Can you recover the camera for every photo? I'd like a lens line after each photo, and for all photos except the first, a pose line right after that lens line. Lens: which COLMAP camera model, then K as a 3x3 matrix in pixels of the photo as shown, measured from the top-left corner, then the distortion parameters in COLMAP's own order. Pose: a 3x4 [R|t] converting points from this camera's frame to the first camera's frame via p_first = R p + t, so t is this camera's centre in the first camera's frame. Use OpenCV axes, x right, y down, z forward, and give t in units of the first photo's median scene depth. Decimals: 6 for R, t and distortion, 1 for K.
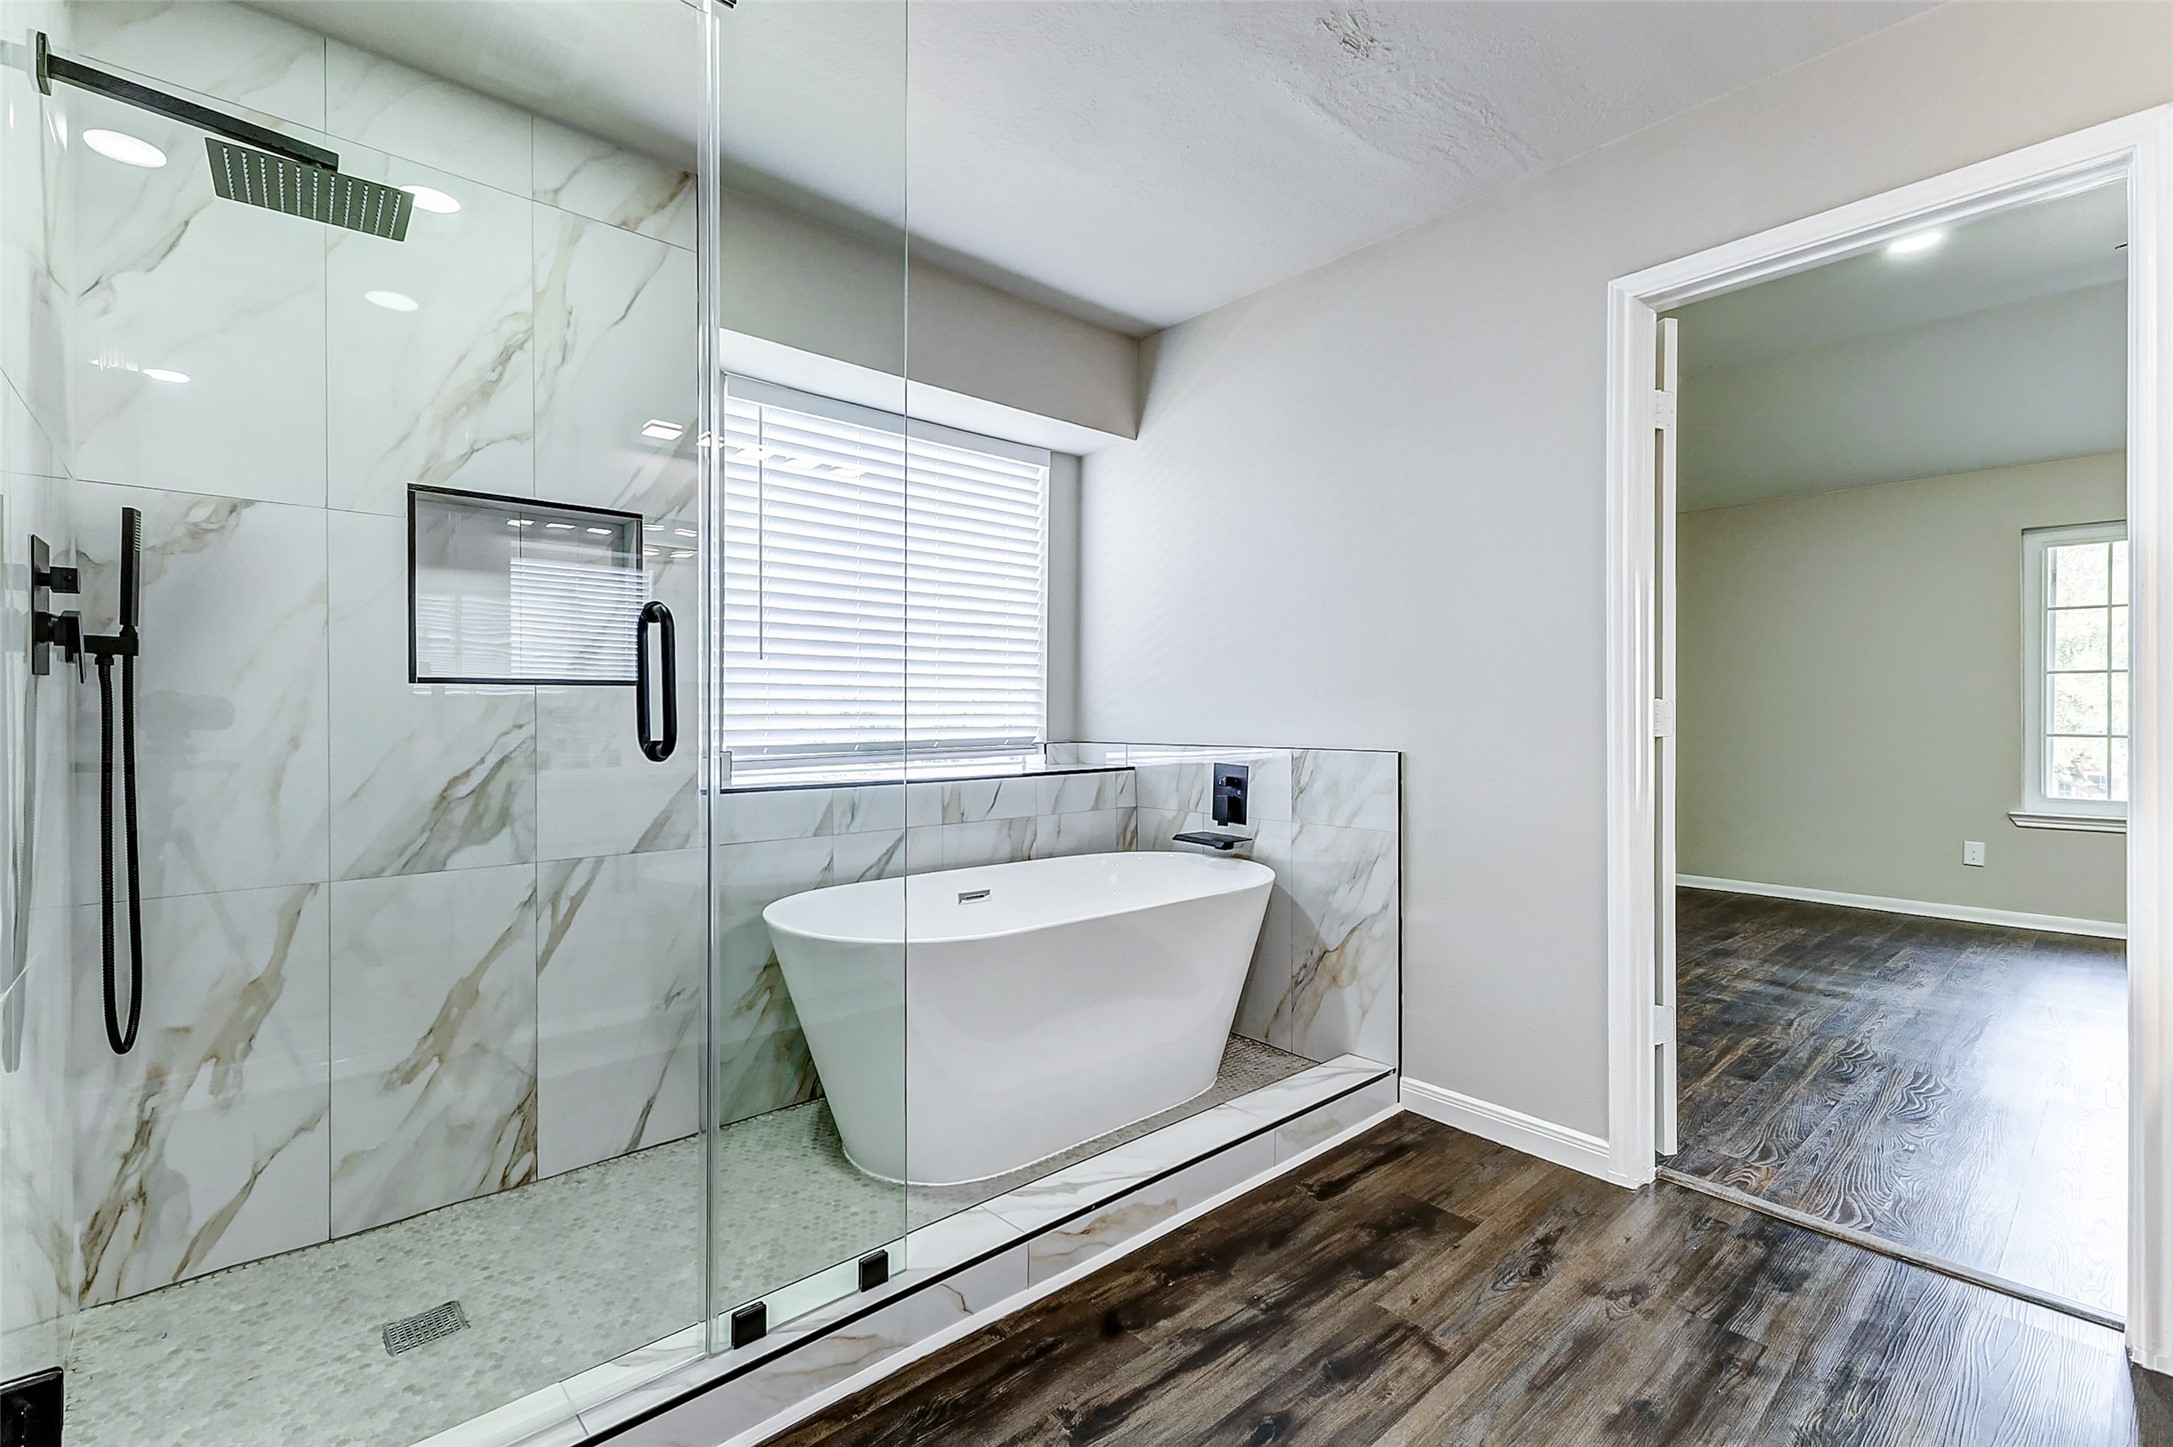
lens RADIAL K [[928.6, 0, 1116.7], [0, 928.6, 721.4], [0, 0, 1]] dist [0.003940, -0.000445]
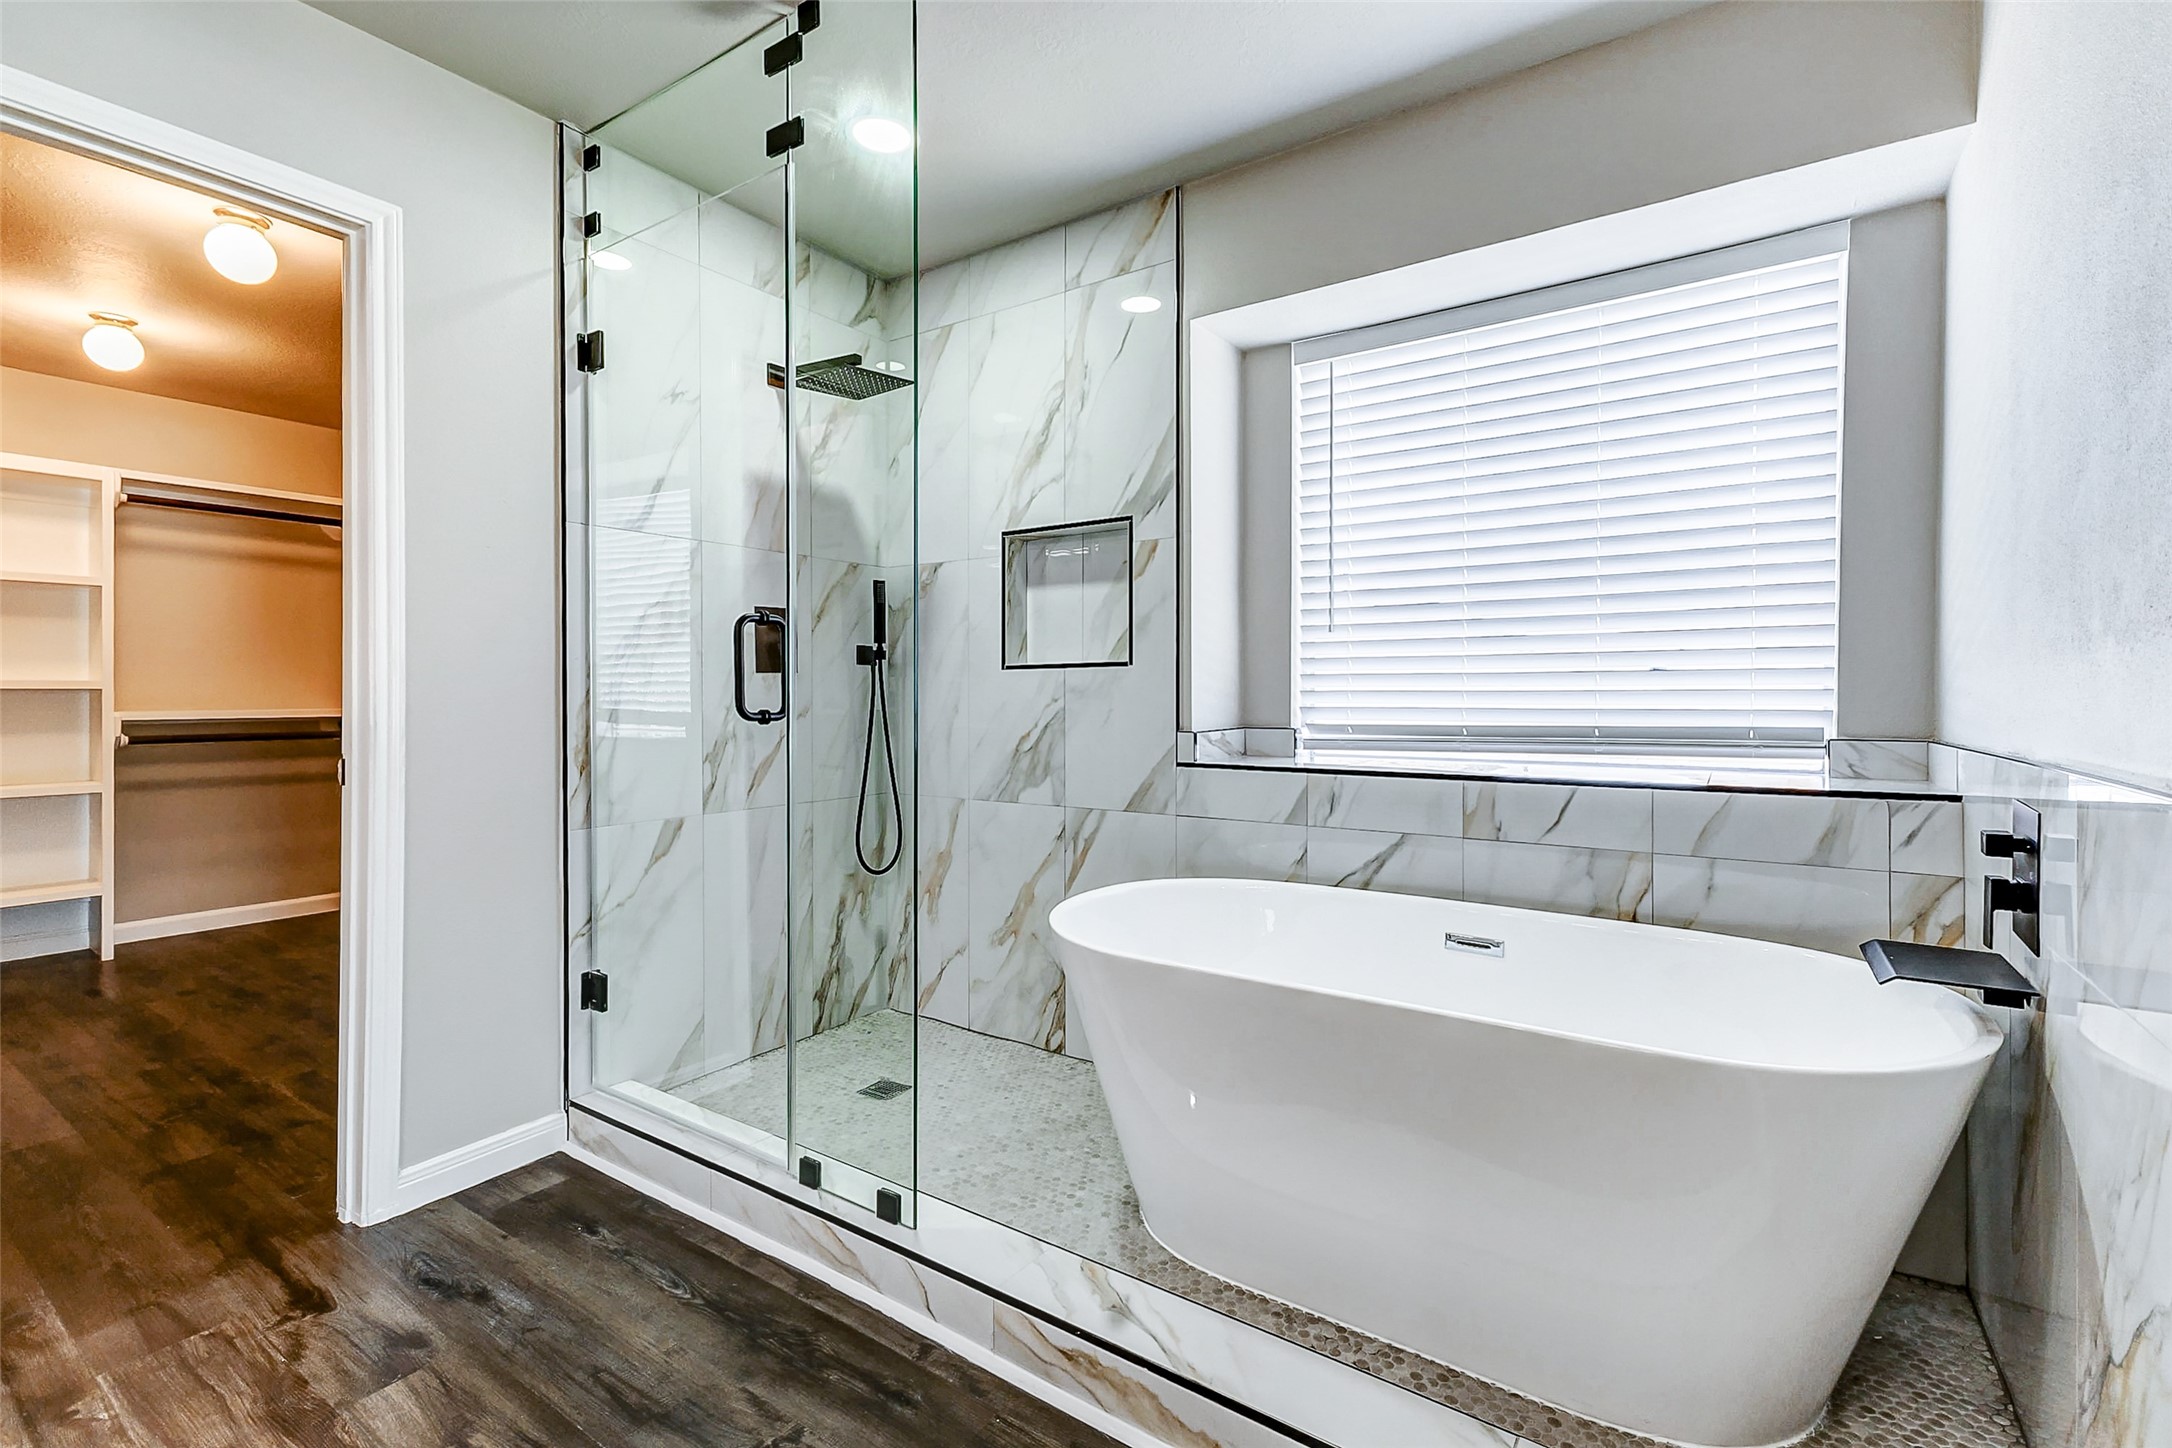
lens RADIAL K [[934.1, 0, 1092.8], [0, 934.1, 698.5], [0, 0, 1]] dist [0.005076, -0.002237]
pose [[0.246307, 0.003961, -0.969184, 0.610111], [-0.005630, 0.999981, 0.002656, -0.001333], [0.969175, 0.004802, 0.246325, 0.692389]]
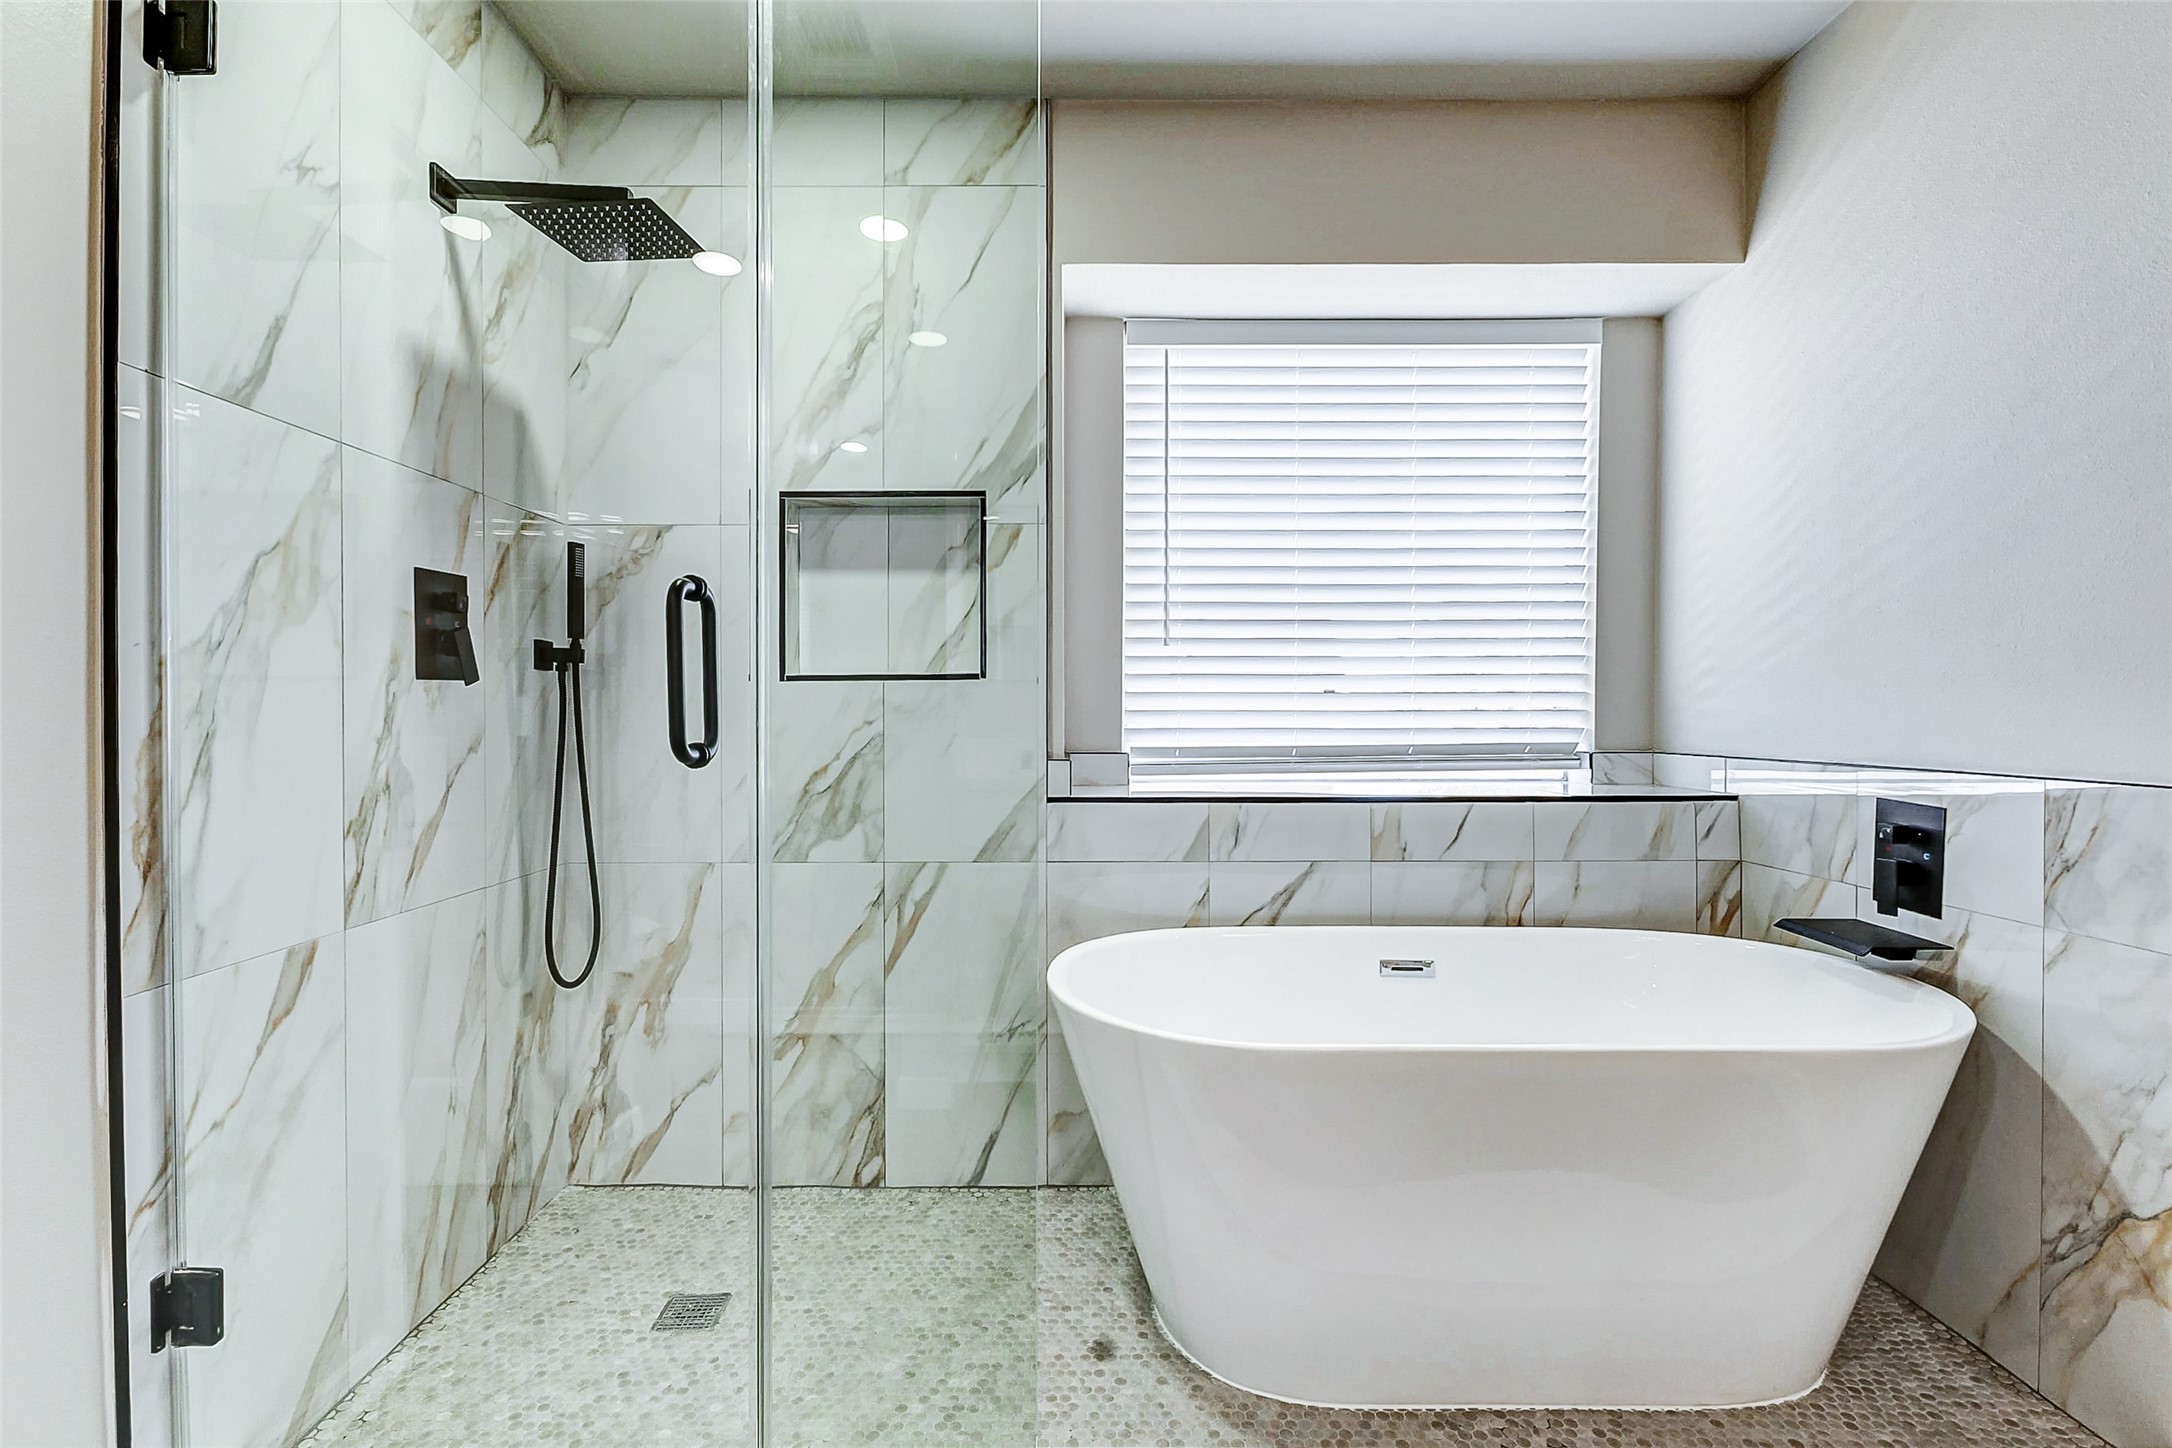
lens RADIAL K [[991.5, 0, 1067.6], [0, 991.5, 717.0], [0, 0, 1]] dist [-0.003045, -0.001153]
pose [[0.737981, 0.003869, -0.674810, 0.212018], [-0.004010, 0.999991, 0.001348, -0.003203], [0.674809, 0.001711, 0.737990, 0.347705]]
